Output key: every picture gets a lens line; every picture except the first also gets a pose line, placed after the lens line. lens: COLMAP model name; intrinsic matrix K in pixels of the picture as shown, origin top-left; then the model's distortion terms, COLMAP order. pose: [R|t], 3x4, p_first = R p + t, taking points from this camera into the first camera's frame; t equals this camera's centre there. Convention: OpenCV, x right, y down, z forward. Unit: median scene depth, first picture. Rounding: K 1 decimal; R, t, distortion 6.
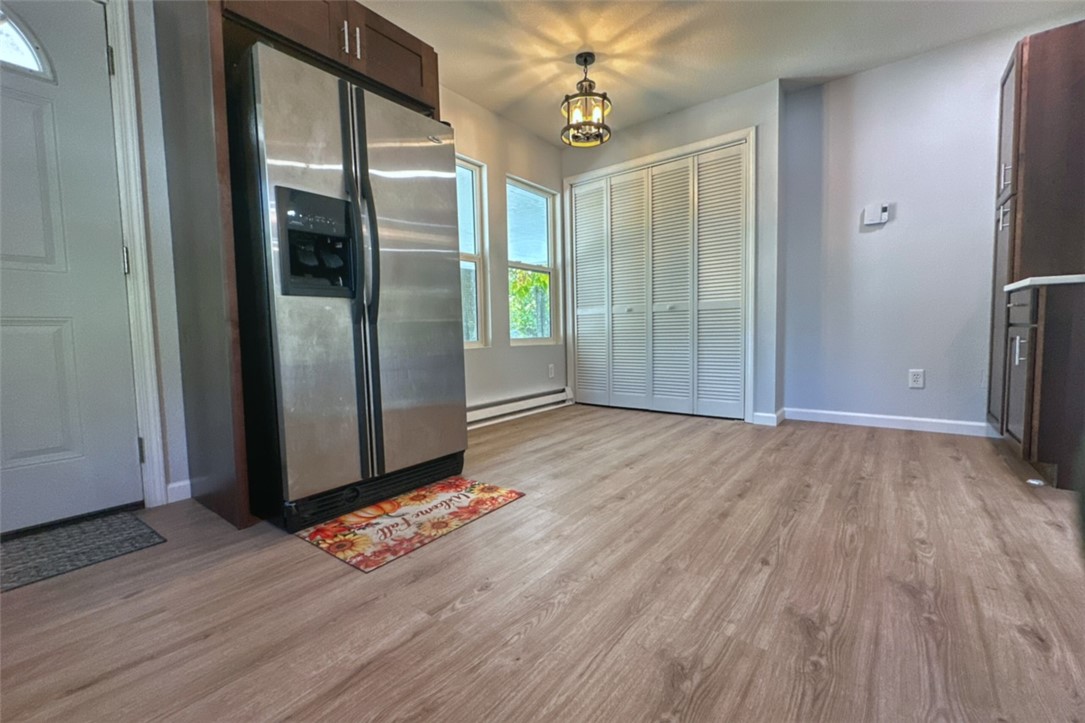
lens RADIAL K [[451.9, 0, 543.9], [0, 451.9, 360.6], [0, 0, 1]] dist [-0.004067, -0.000294]
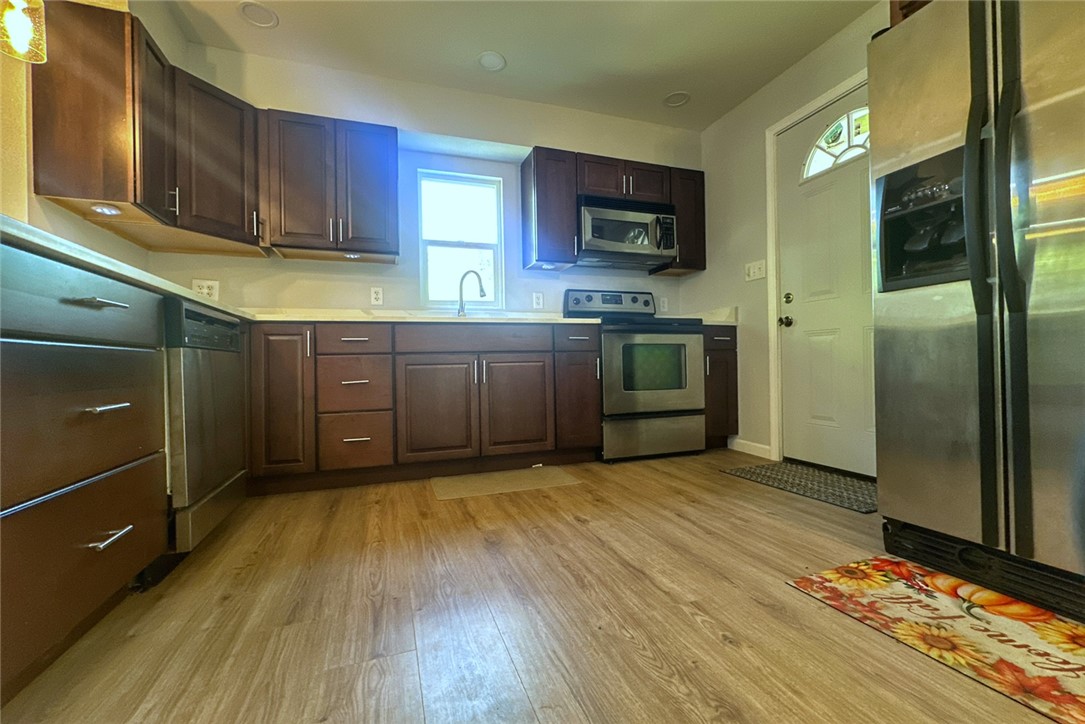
lens RADIAL K [[451.9, 0, 538.0], [0, 451.9, 361.7], [0, 0, 1]] dist [-0.004067, -0.000294]
pose [[-0.549015, 0.031149, -0.835232, 0.589608], [-0.020738, 0.998490, 0.050869, -0.034189], [0.835555, 0.045249, -0.547540, 0.908697]]
